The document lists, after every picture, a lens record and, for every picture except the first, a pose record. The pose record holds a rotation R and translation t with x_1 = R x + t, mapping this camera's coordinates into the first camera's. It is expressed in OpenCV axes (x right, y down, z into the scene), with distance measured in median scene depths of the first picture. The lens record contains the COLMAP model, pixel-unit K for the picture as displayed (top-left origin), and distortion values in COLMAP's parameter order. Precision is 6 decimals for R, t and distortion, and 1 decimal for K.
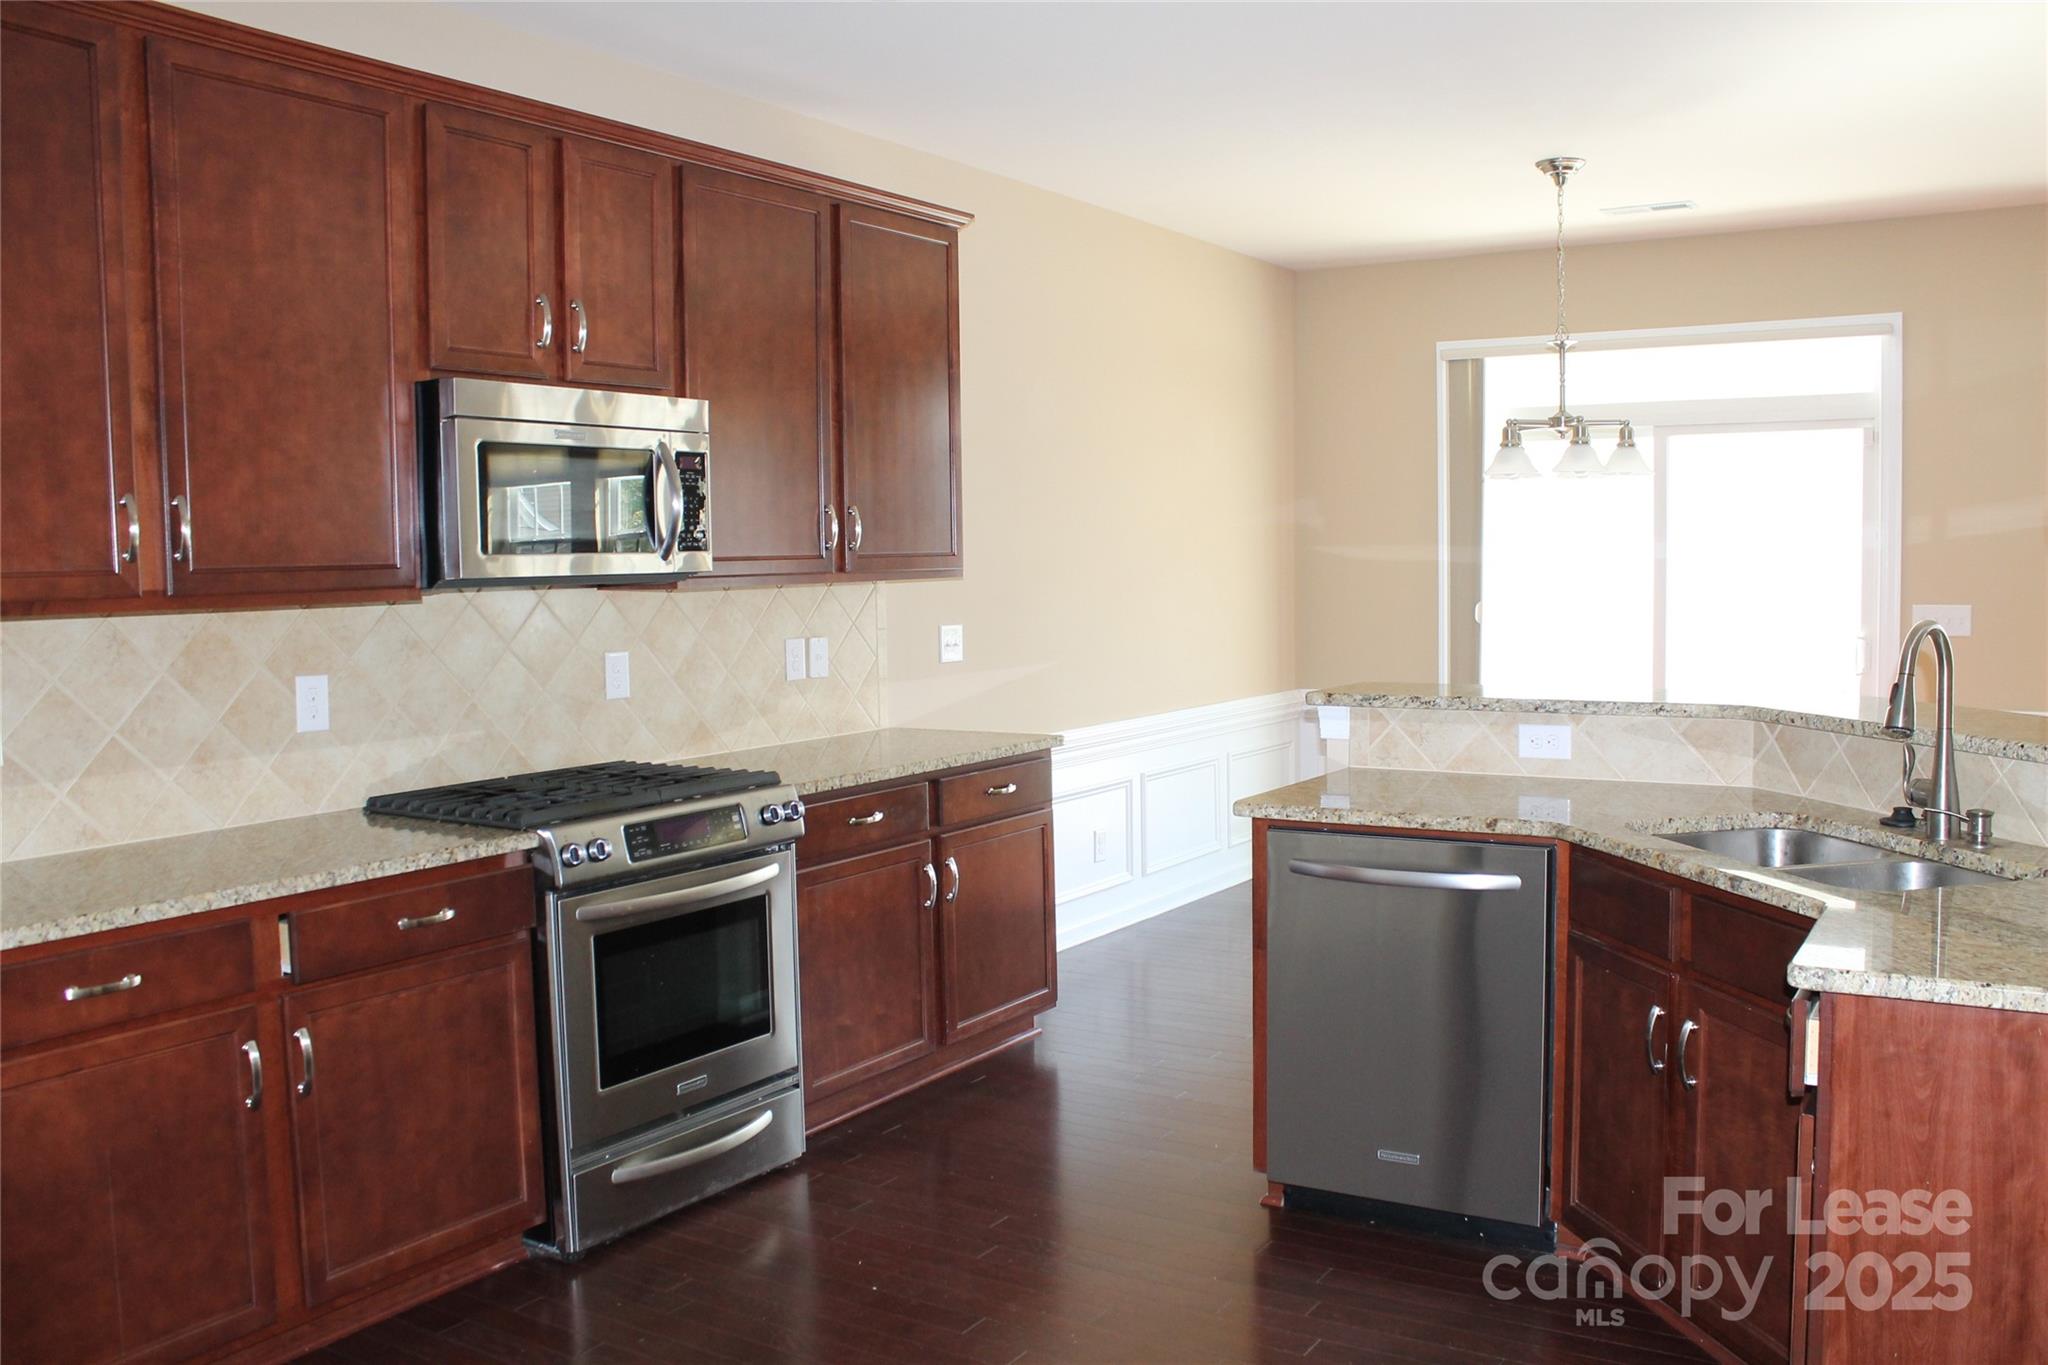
lens RADIAL K [[1673.9, 0, 1024.0], [0, 1673.9, 682.5], [0, 0, 1]] dist [-0.151090, 0.097198]
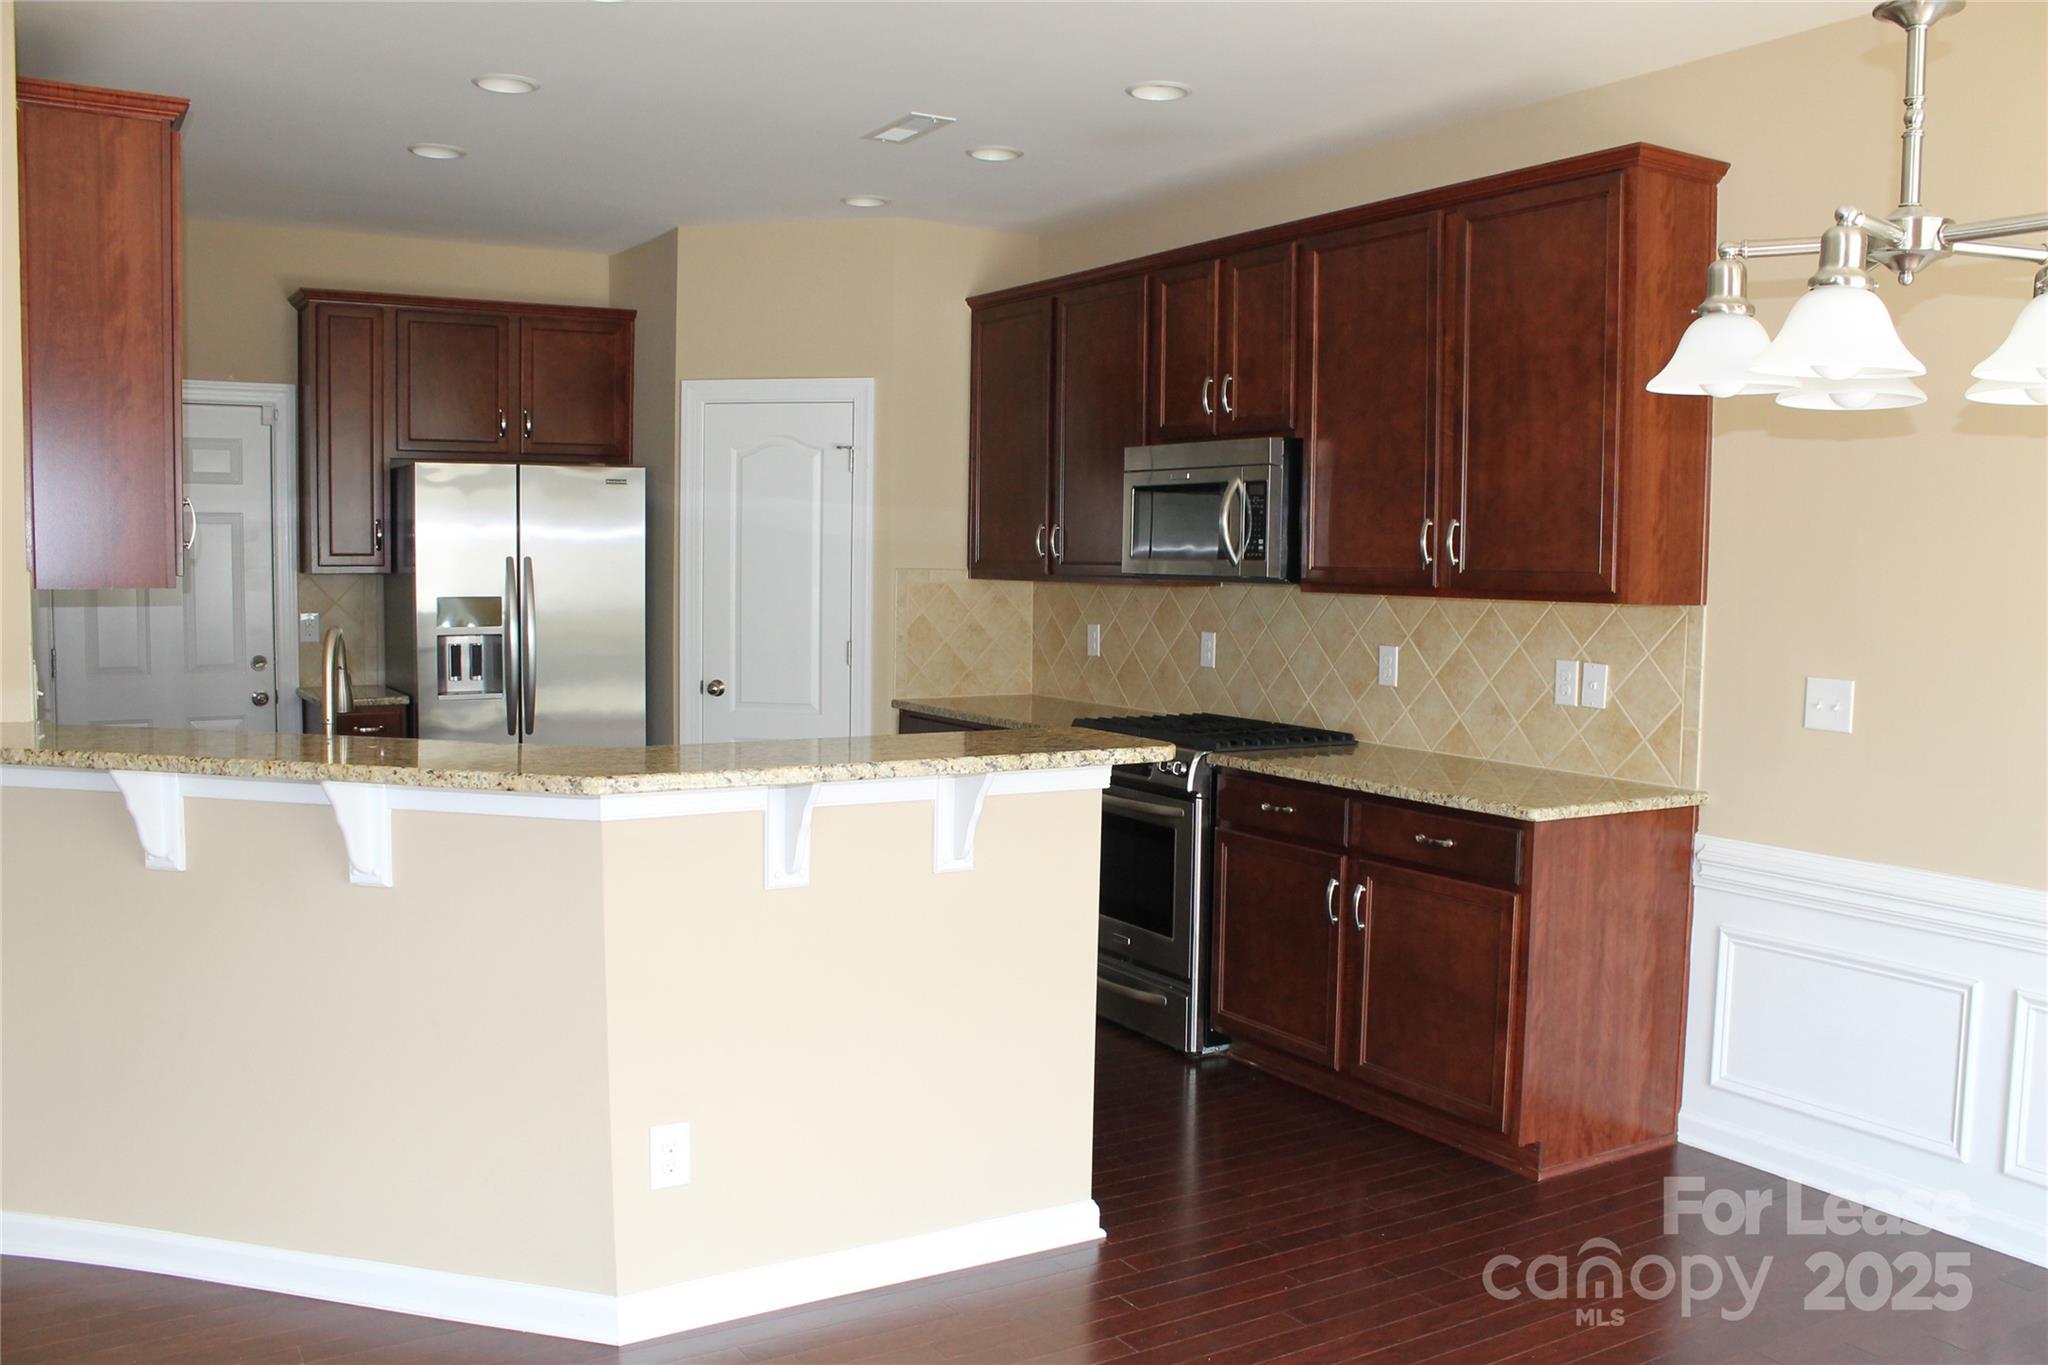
lens RADIAL K [[1773.5, 0, 1024.0], [0, 1773.5, 682.5], [0, 0, 1]] dist [-0.152314, 0.130375]
pose [[-0.413981, 0.083405, -0.906456, 0.828777], [-0.071115, 0.989787, 0.123551, -0.107252], [0.907503, 0.115611, -0.403822, 1.063295]]
